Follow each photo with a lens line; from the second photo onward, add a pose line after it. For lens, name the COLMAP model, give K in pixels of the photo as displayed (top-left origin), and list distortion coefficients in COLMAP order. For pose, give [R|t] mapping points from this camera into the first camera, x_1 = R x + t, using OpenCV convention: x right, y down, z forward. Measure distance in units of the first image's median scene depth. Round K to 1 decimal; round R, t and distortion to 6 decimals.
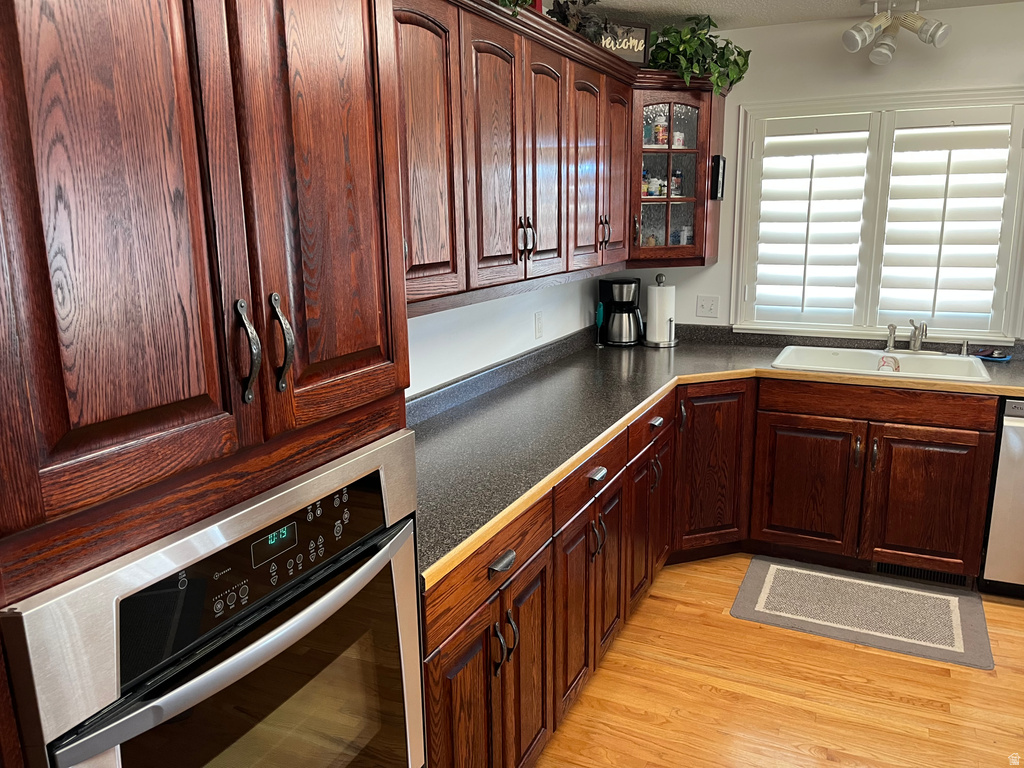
lens RADIAL K [[774.6, 0, 514.9], [0, 774.6, 387.1], [0, 0, 1]] dist [0.065917, -0.100561]
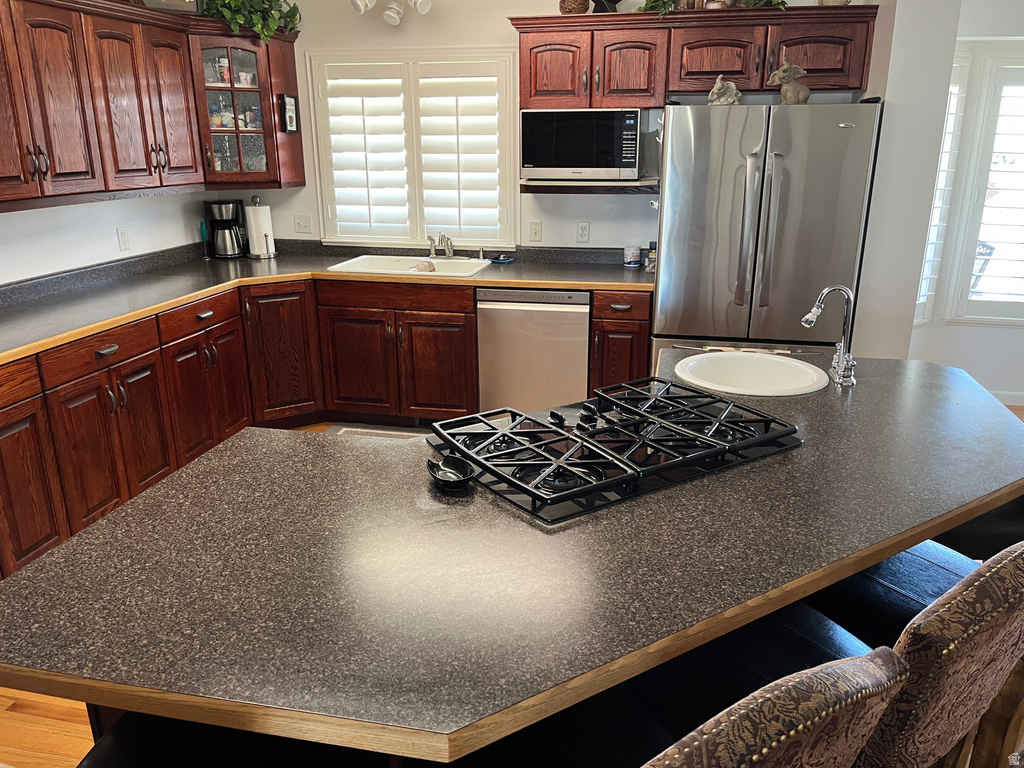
lens RADIAL K [[774.6, 0, 514.9], [0, 774.6, 387.1], [0, 0, 1]] dist [0.065917, -0.100561]
pose [[0.972119, -0.059260, 0.226875, 0.315677], [0.039044, 0.994939, 0.092585, 0.054187], [-0.231214, -0.081146, 0.969513, -0.288154]]
